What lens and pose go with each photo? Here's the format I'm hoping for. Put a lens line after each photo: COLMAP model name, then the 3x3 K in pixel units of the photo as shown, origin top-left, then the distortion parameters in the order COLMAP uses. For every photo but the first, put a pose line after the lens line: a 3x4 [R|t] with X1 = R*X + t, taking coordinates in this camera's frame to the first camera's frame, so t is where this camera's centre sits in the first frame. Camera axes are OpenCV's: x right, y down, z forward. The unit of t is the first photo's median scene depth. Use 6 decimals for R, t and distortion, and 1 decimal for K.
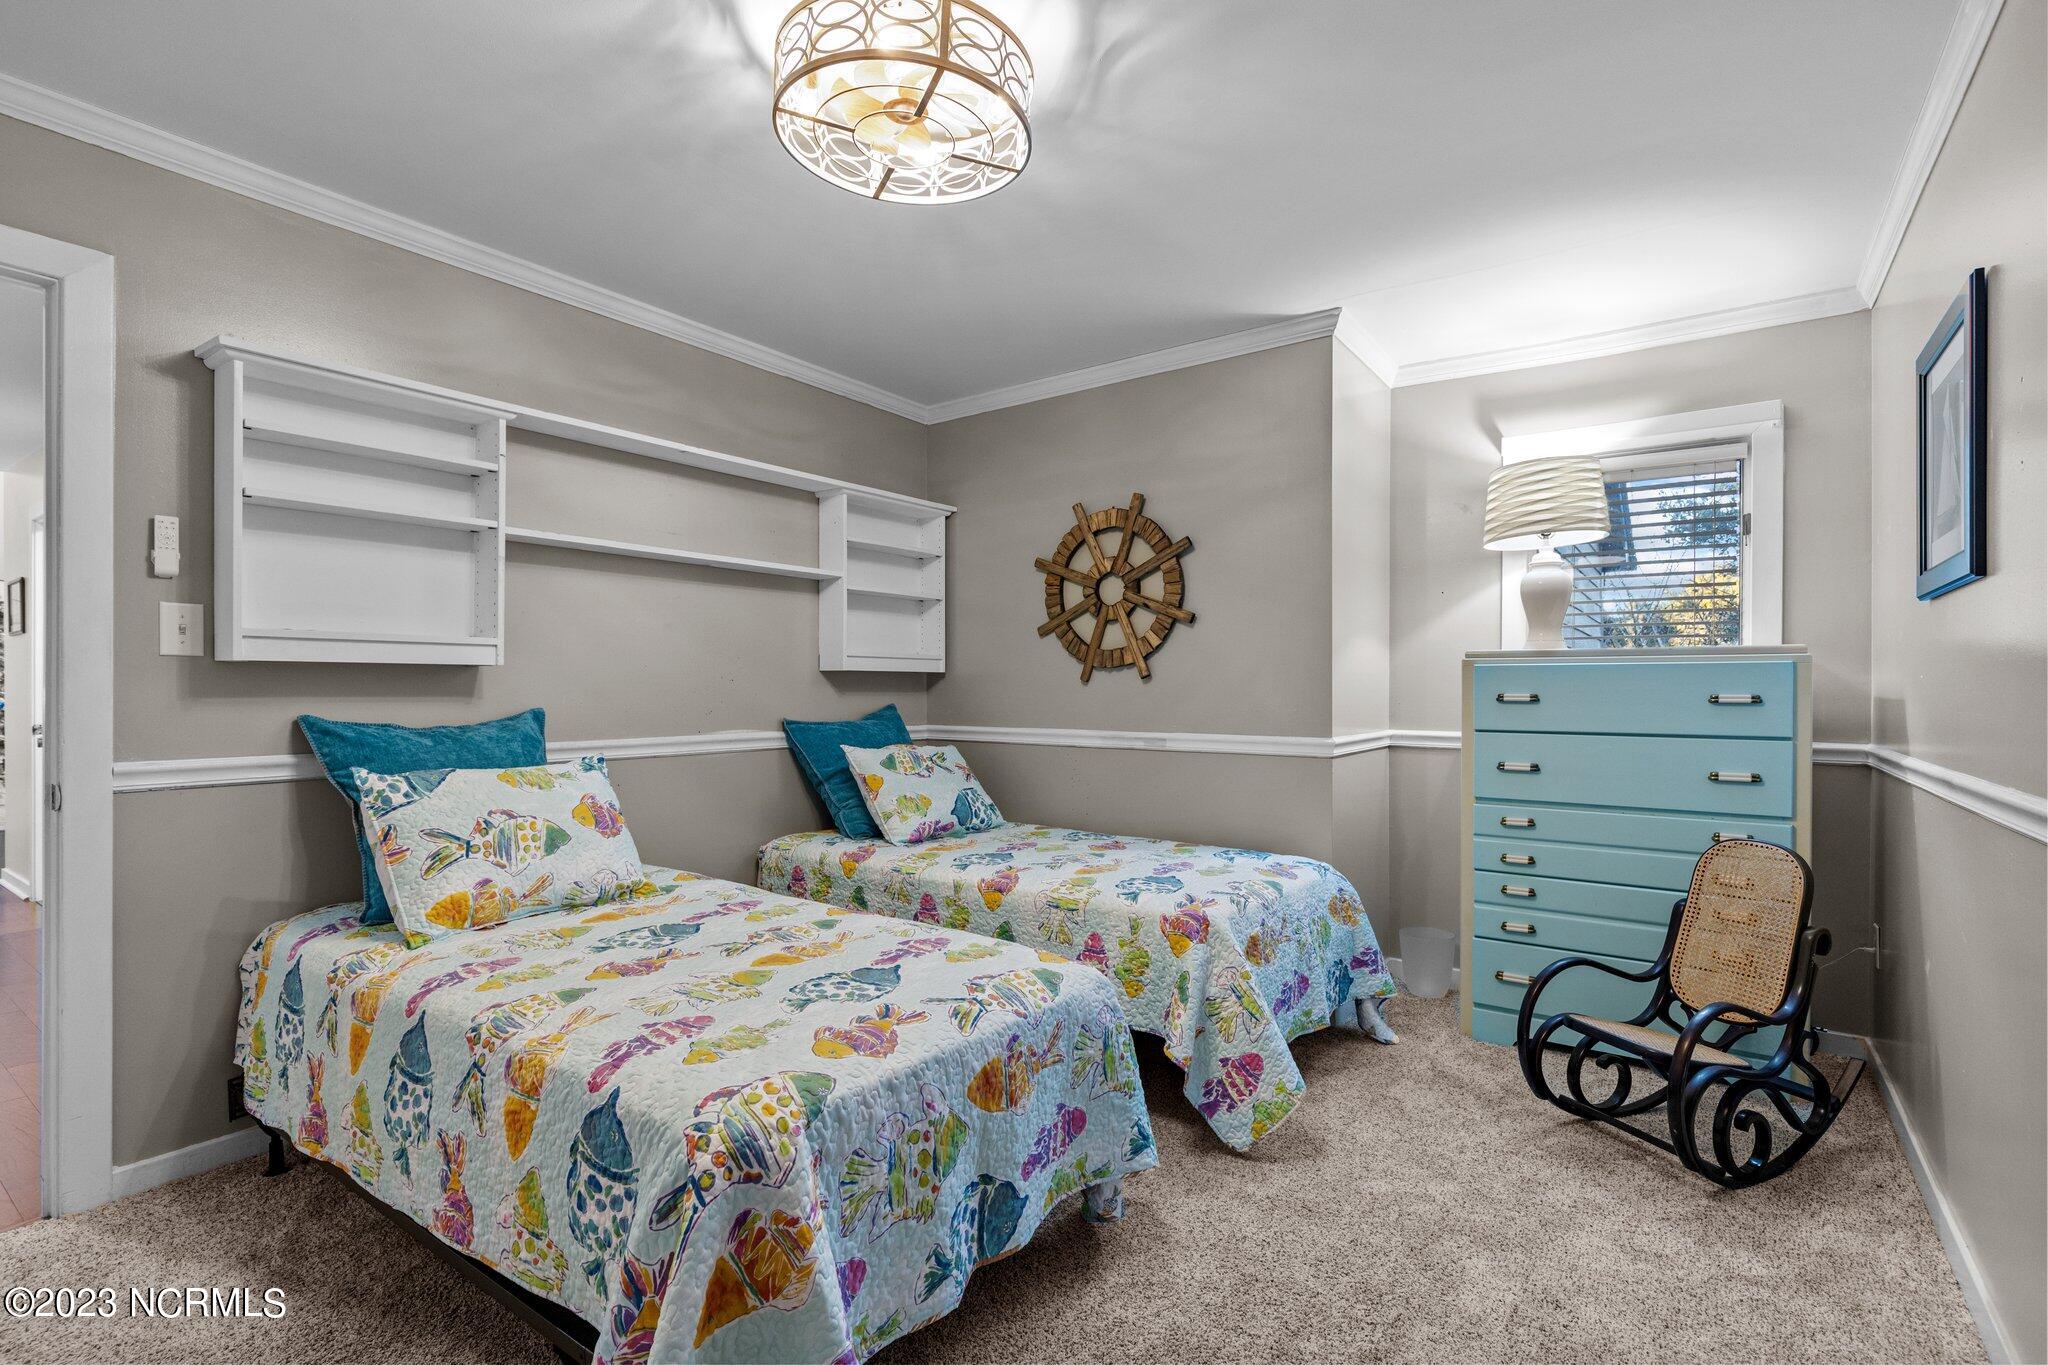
lens RADIAL K [[948.7, 0, 1025.4], [0, 948.7, 693.9], [0, 0, 1]] dist [0.004050, 0.000181]
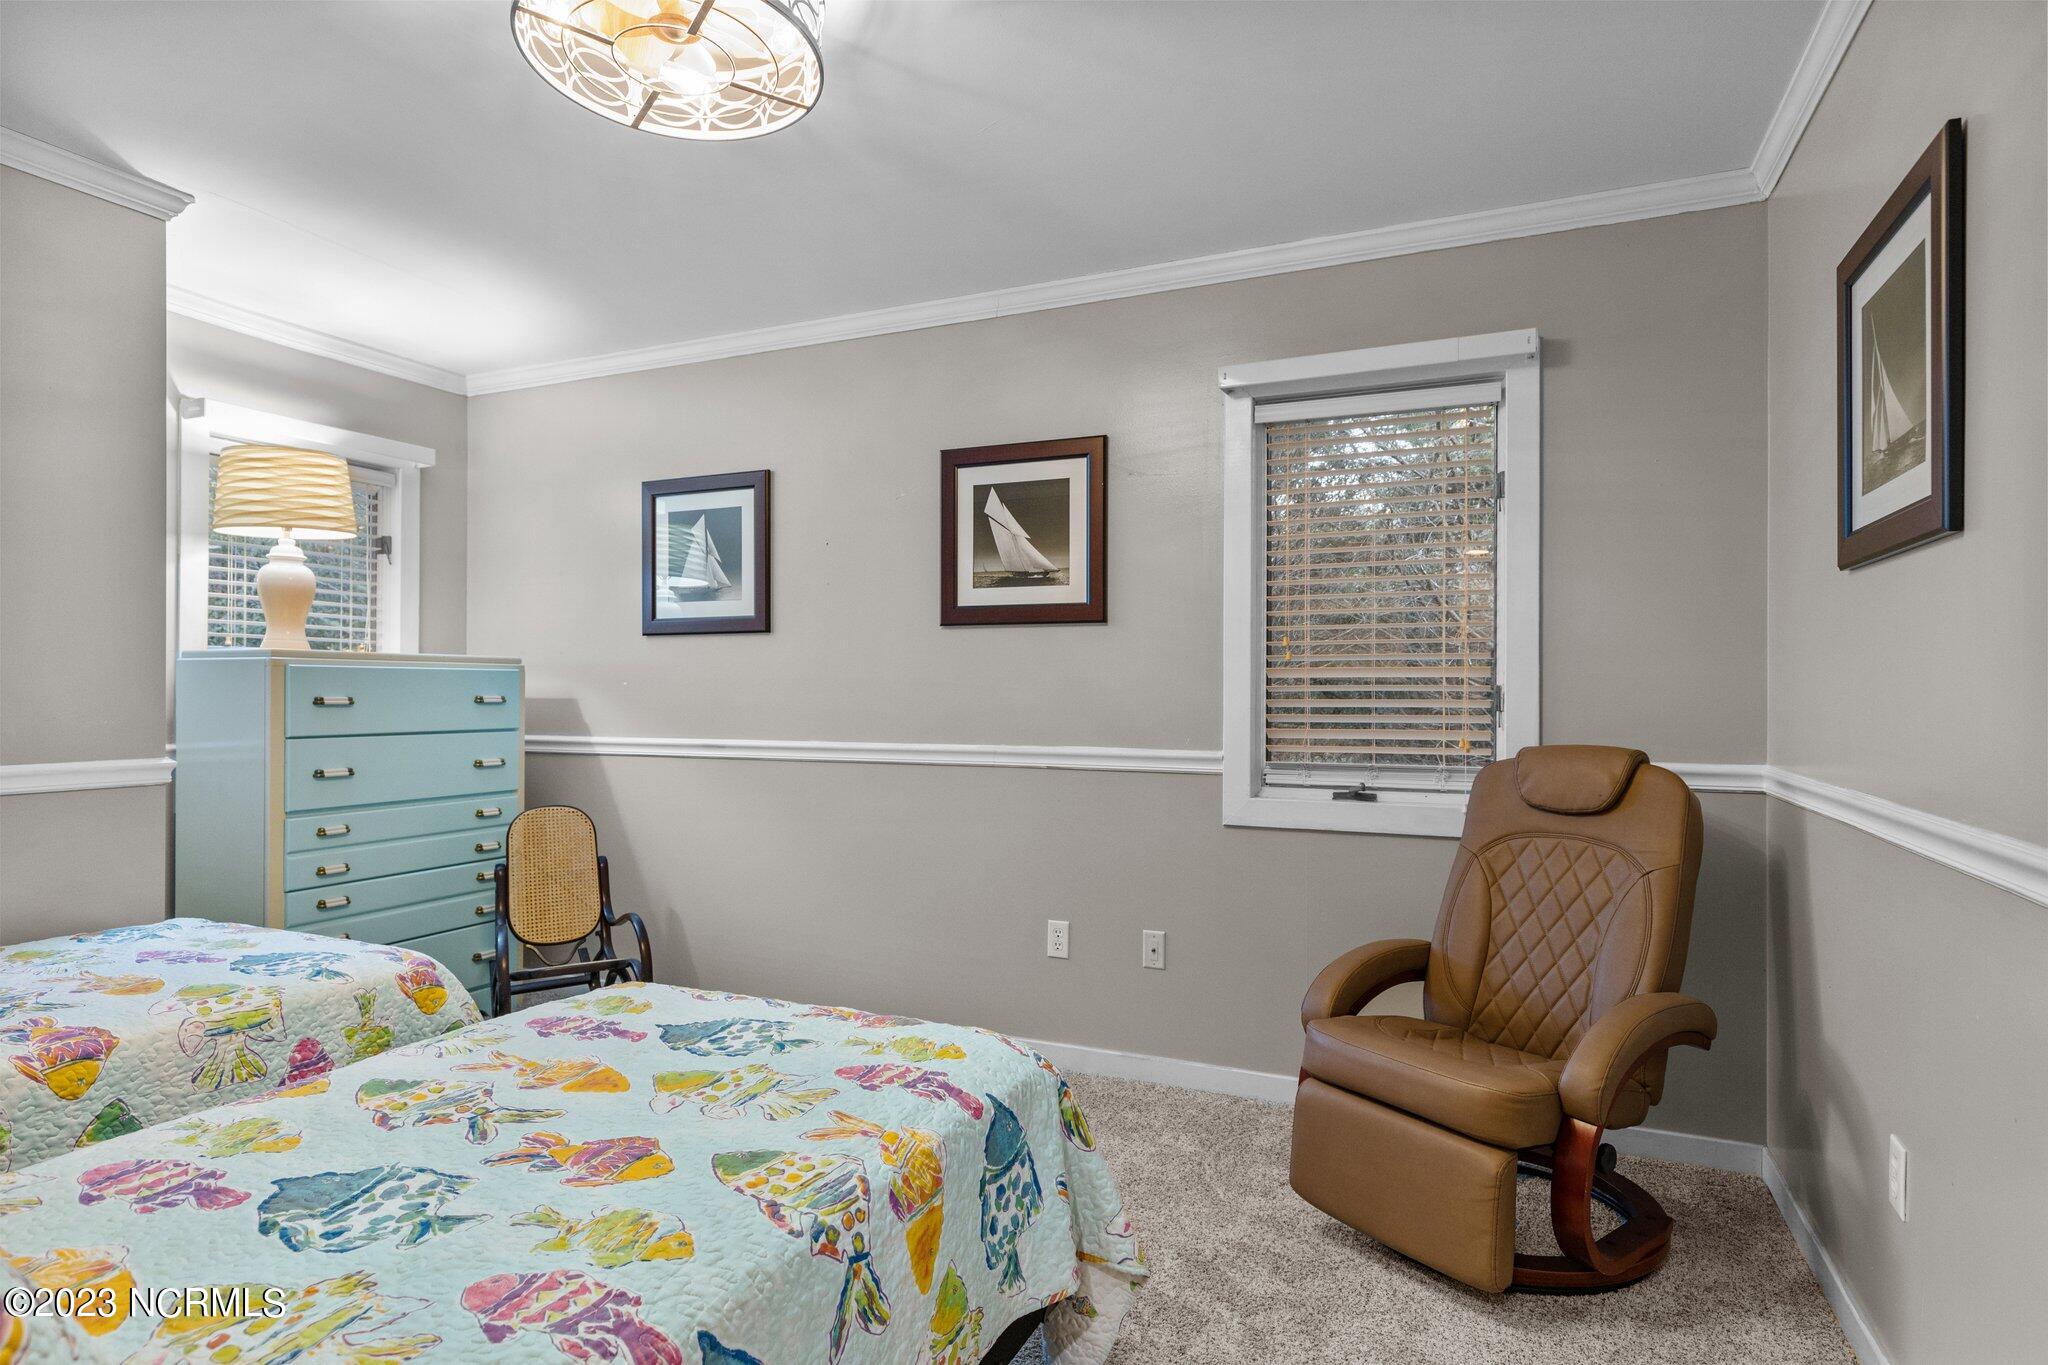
lens RADIAL K [[1154.4, 0, 1023.6], [0, 1154.4, 680.2], [0, 0, 1]] dist [-0.000865, -0.000024]
pose [[-0.223399, 0.006340, 0.974707, -0.998386], [0.005210, 0.999972, -0.005310, -0.008427], [-0.974713, 0.003892, -0.223425, 0.759370]]
